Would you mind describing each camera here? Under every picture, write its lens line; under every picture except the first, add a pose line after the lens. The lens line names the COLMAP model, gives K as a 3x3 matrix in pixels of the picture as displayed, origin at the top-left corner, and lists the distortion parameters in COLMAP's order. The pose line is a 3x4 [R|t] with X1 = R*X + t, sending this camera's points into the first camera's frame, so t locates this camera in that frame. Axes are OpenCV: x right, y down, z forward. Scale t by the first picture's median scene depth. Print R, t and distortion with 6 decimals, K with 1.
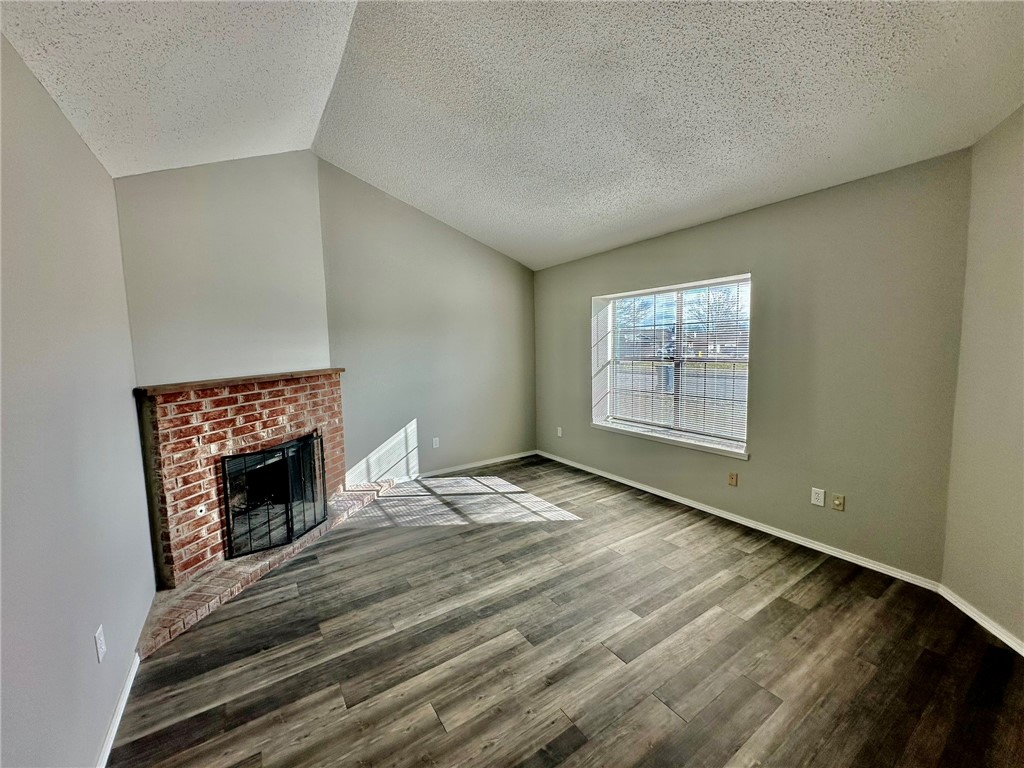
lens RADIAL K [[407.1, 0, 509.7], [0, 407.1, 379.6], [0, 0, 1]] dist [-0.000954, -0.000054]
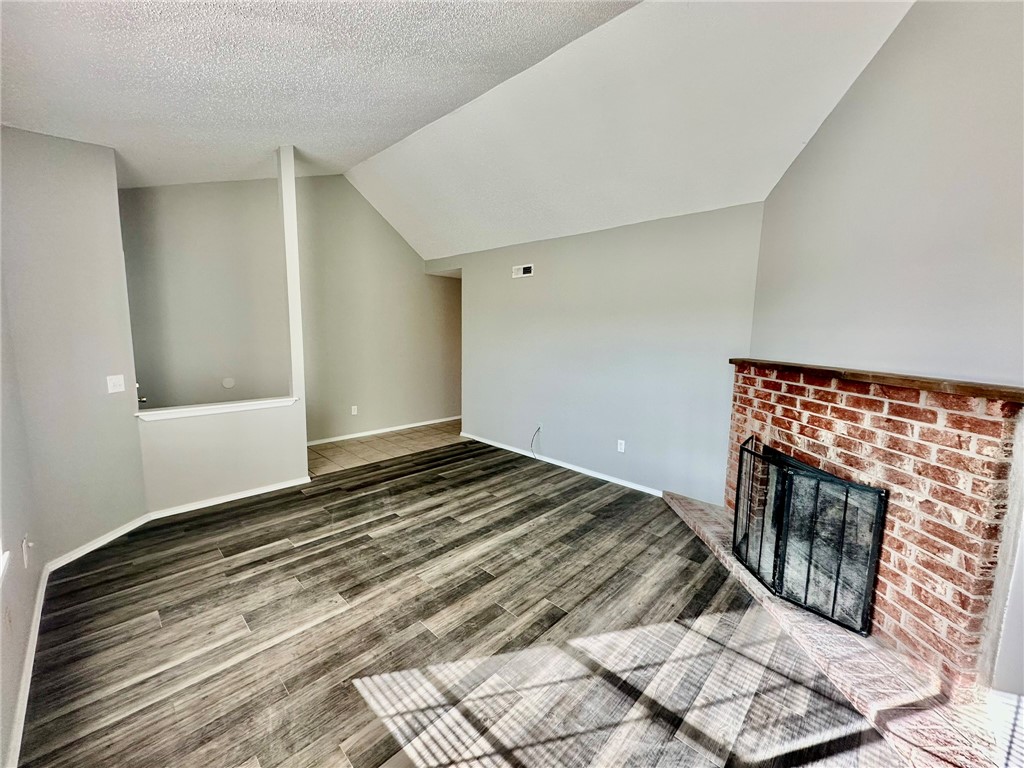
lens RADIAL K [[407.1, 0, 512.6], [0, 407.1, 382.8], [0, 0, 1]] dist [-0.000954, -0.000054]
pose [[-0.974846, 0.032678, -0.220470, 0.101458], [-0.014815, 0.977505, 0.210390, -0.134194], [0.222385, 0.208364, -0.952433, 1.652805]]
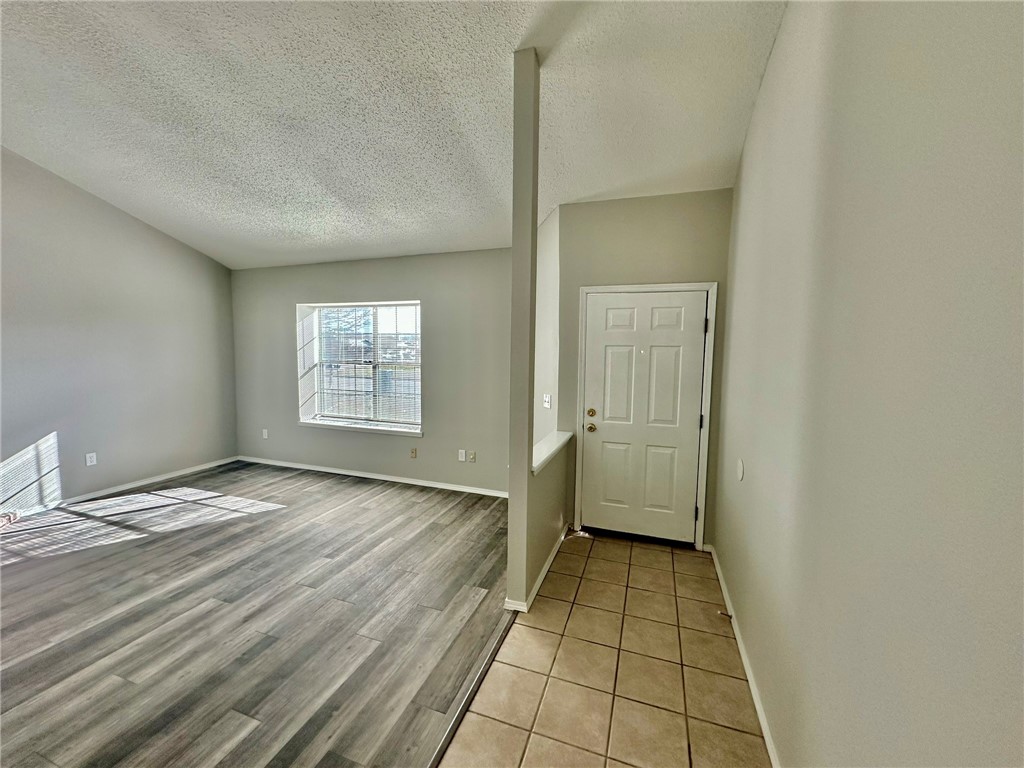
lens RADIAL K [[407.1, 0, 514.1], [0, 407.1, 383.9], [0, 0, 1]] dist [-0.000954, -0.000054]
pose [[0.792999, -0.015329, 0.609030, 0.000629], [0.017059, 0.999850, 0.002954, 0.022208], [-0.608984, 0.008046, 0.793141, -0.286829]]
